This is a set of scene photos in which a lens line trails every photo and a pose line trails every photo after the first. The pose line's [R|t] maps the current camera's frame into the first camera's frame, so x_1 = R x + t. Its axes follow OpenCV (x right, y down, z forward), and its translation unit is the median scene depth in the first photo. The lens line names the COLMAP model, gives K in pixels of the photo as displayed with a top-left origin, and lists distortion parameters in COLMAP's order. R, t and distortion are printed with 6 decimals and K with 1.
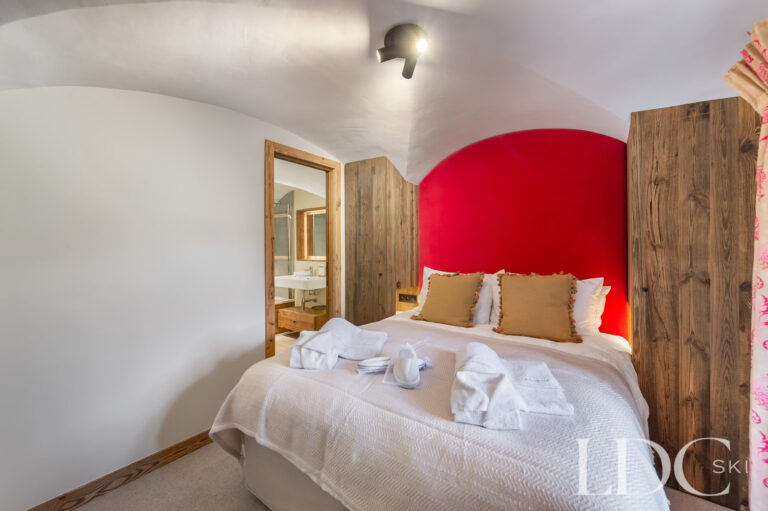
lens RADIAL K [[302.8, 0, 384.7], [0, 302.8, 252.9], [0, 0, 1]] dist [0.006206, -0.001453]
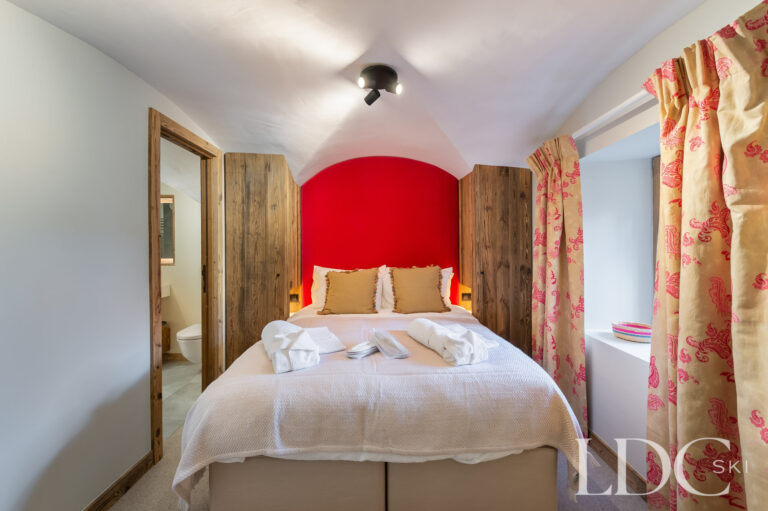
lens RADIAL K [[302.8, 0, 383.9], [0, 302.8, 252.6], [0, 0, 1]] dist [0.006206, -0.001453]
pose [[0.785067, -0.012173, 0.619291, -0.483009], [0.011211, 0.999922, 0.005443, -0.003702], [-0.619309, 0.002670, 0.785143, 0.030553]]
